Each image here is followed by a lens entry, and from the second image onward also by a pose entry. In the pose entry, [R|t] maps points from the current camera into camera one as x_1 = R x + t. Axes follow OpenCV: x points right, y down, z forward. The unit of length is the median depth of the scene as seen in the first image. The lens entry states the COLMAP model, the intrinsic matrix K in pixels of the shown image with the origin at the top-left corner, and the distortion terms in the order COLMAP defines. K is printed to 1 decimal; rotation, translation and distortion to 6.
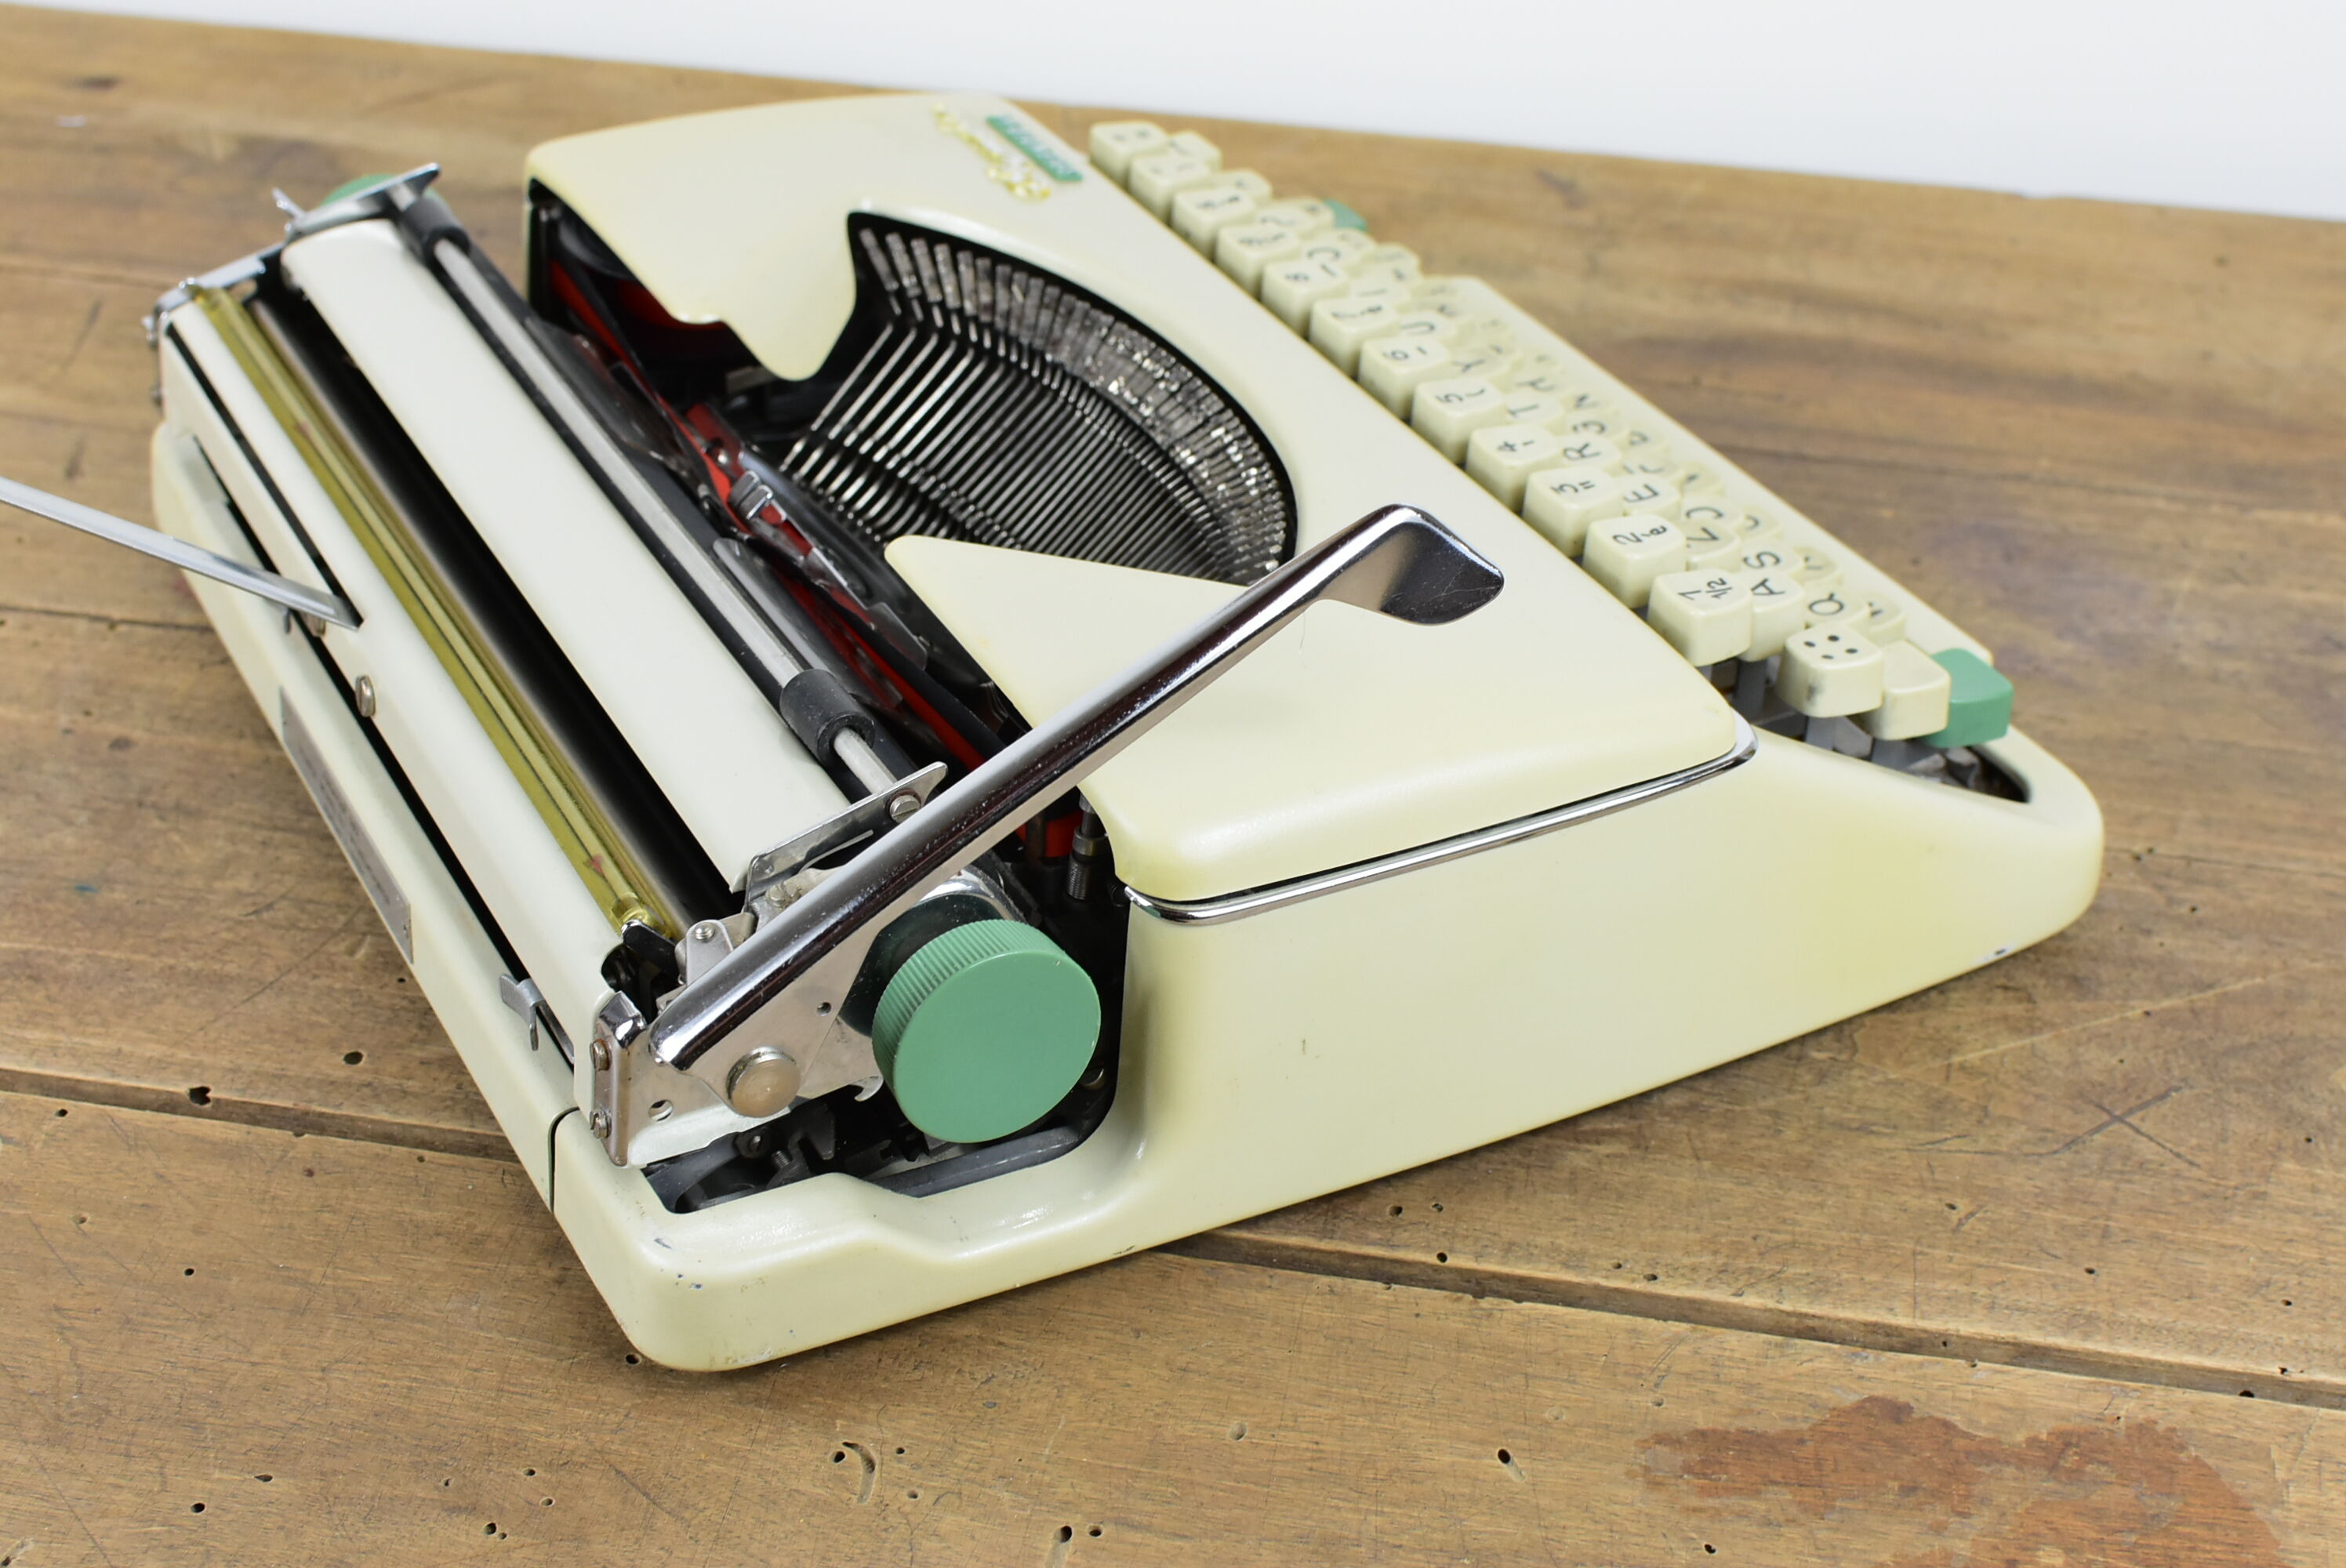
lens RADIAL K [[3613.6, 0, 1167.7], [0, 3613.6, 786.4], [0, 0, 1]] dist [0.002226, 0.000000]
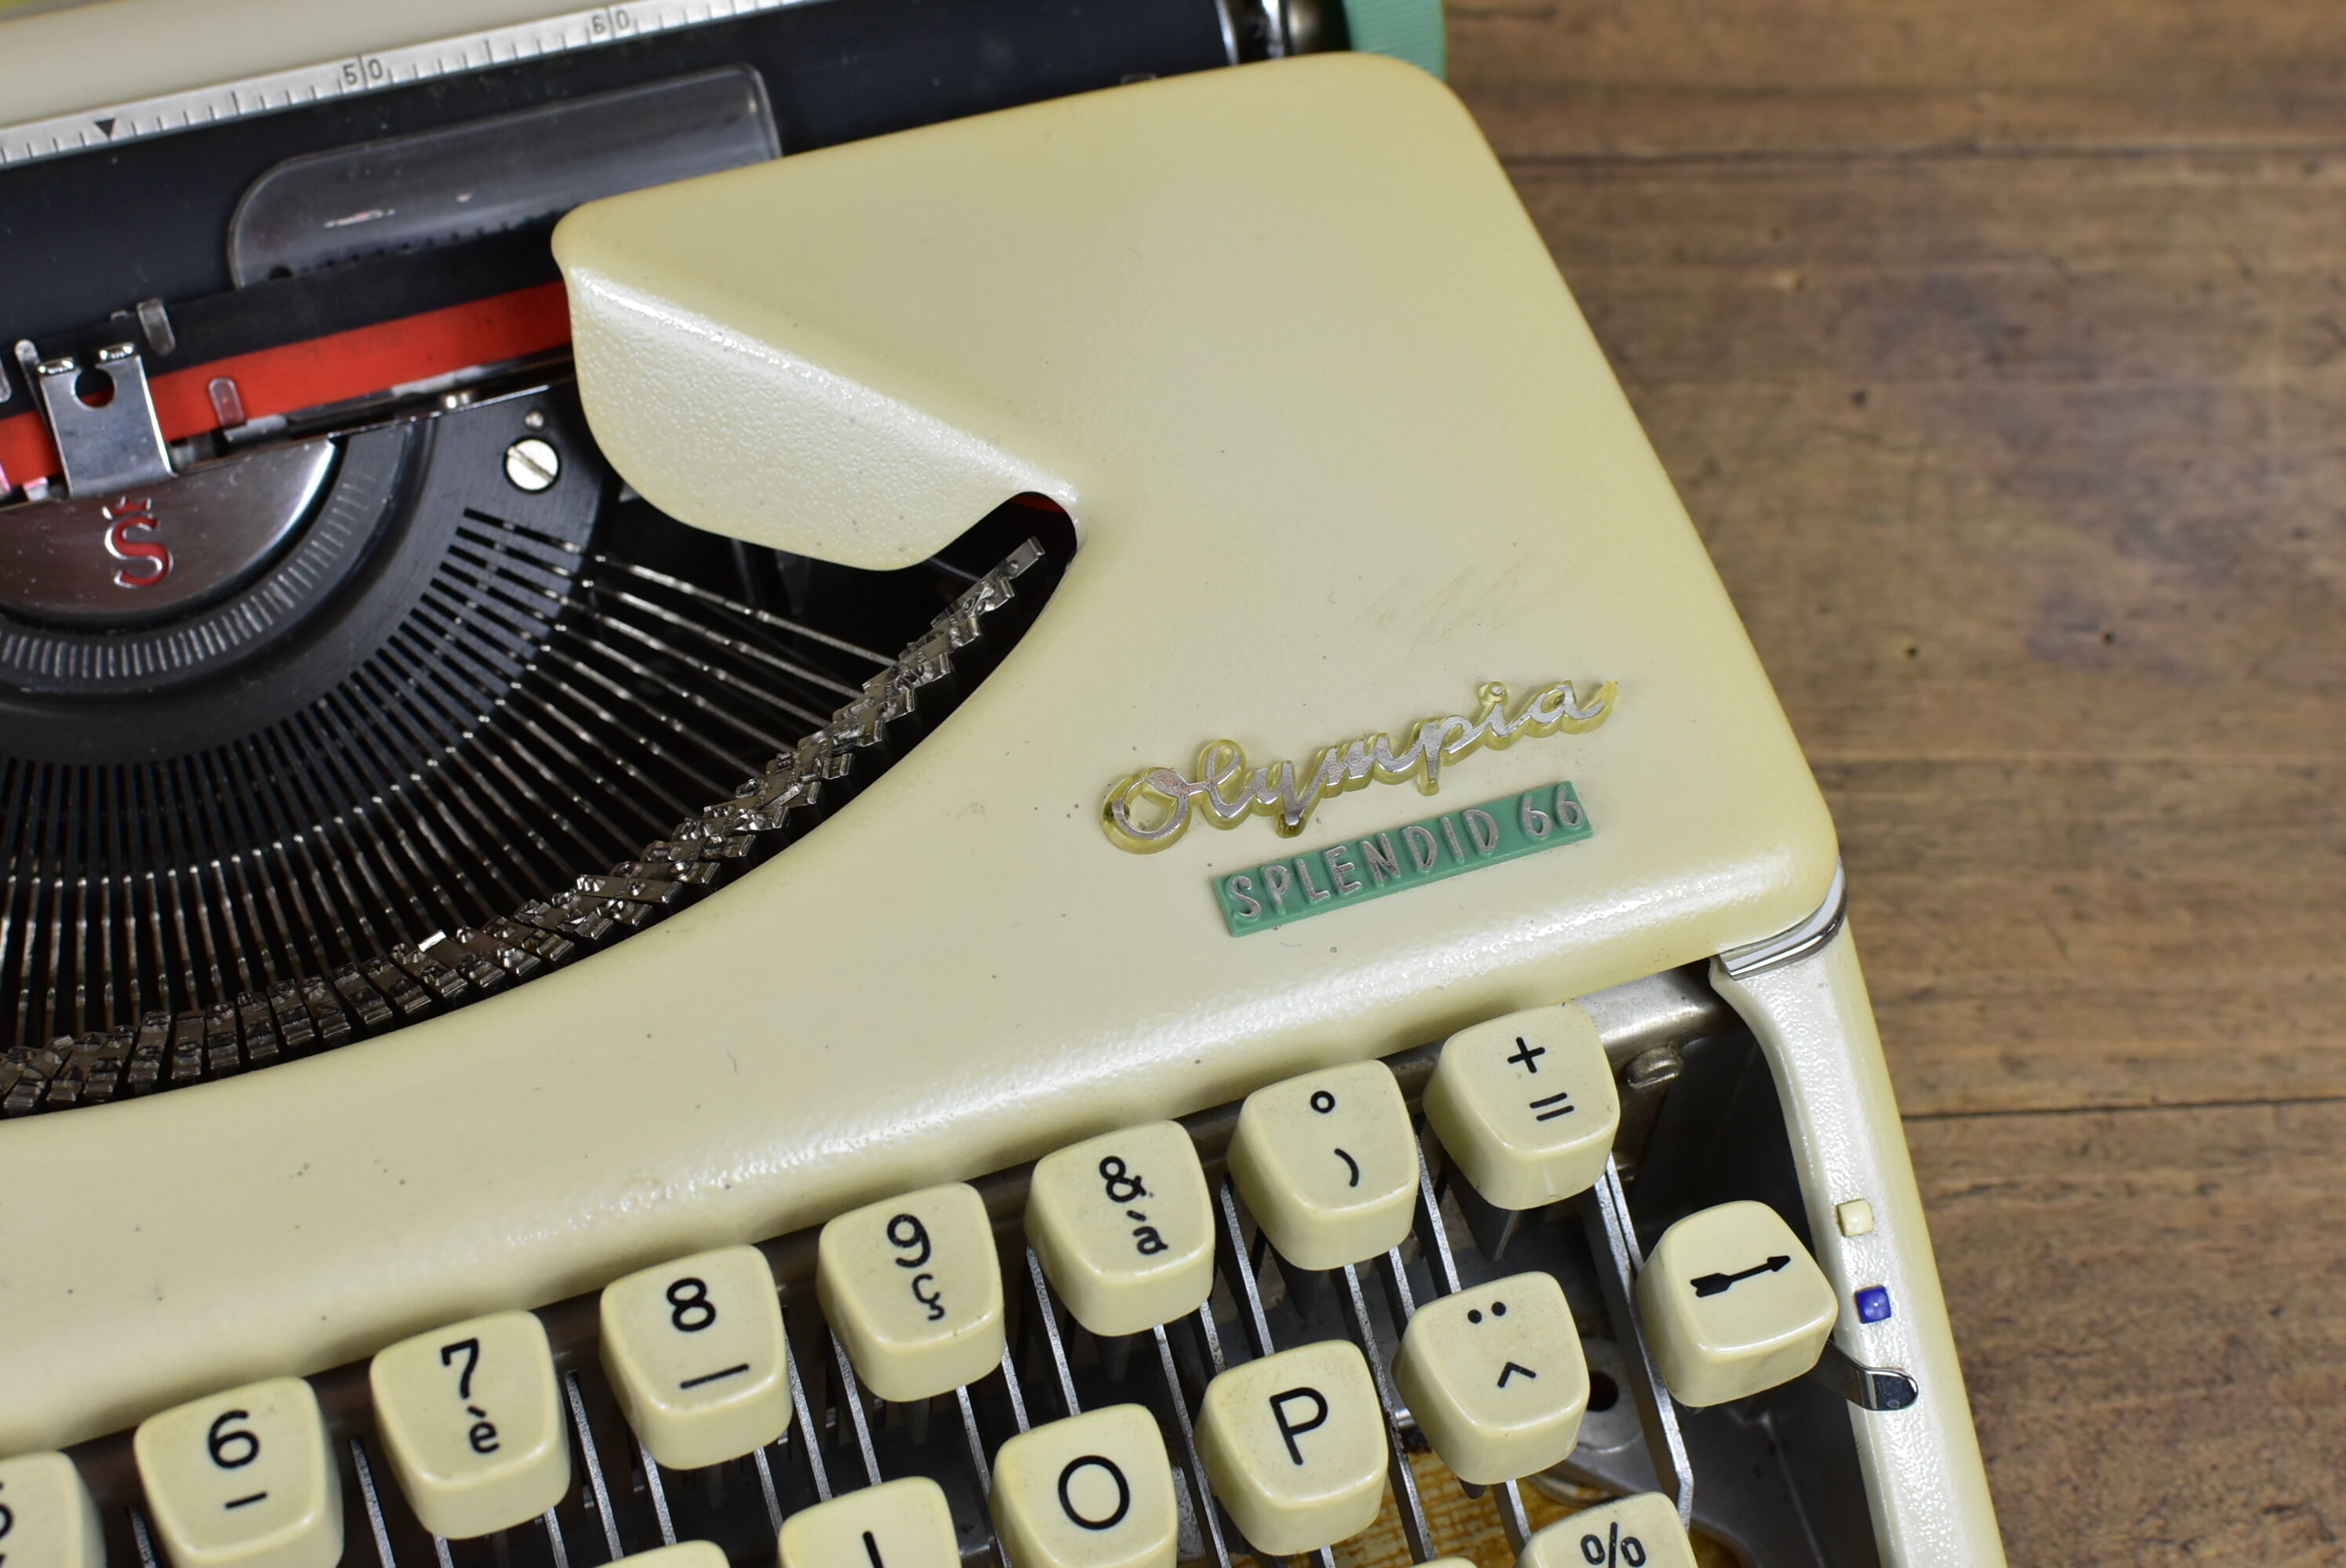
lens RADIAL K [[3613.6, 0, 1161.3], [0, 3613.6, 794.0], [0, 0, 1]] dist [0.002226, 0.000000]
pose [[0.968495, -0.187692, 0.163674, -0.026257], [0.107760, 0.908375, 0.404033, -0.343091], [-0.224511, -0.373666, 0.899982, 0.592970]]
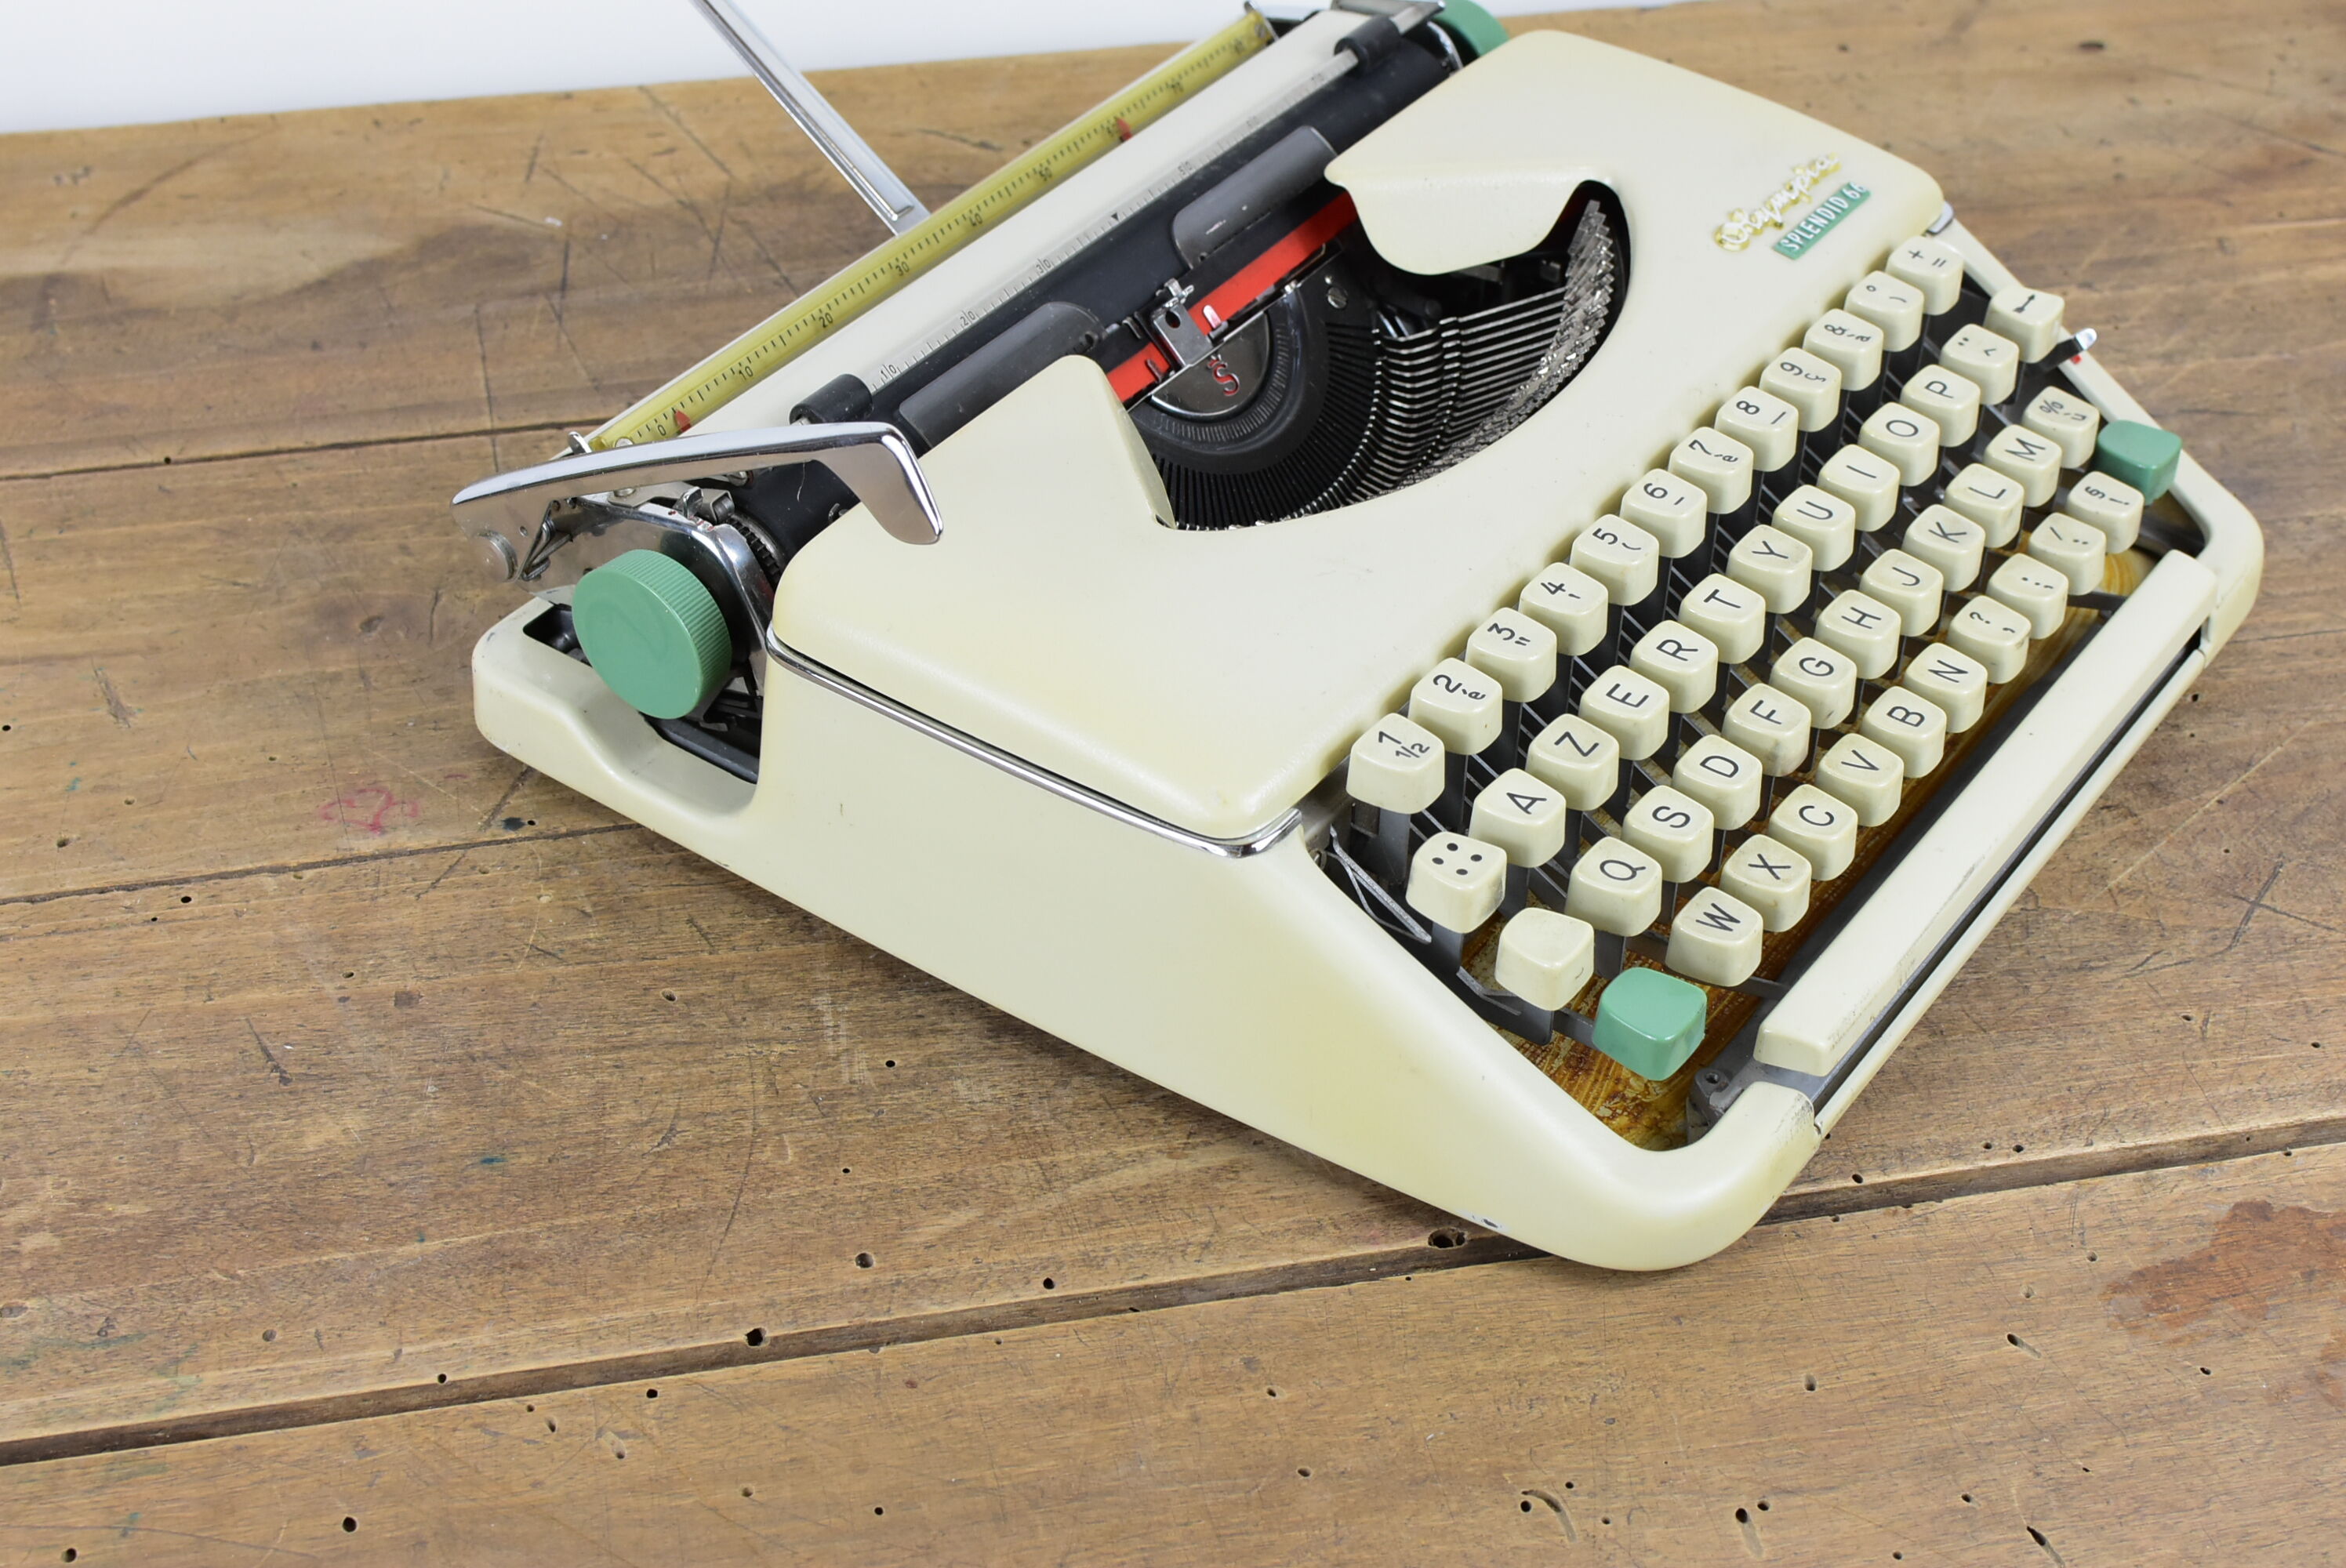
lens RADIAL K [[3613.6, 0, 1177.7], [0, 3613.6, 777.4], [0, 0, 1]] dist [0.002226, 0.000000]
pose [[0.928813, -0.239358, 0.282869, -0.421075], [0.201761, 0.966973, 0.155742, -0.218813], [-0.310805, -0.087583, 0.946430, -0.033501]]
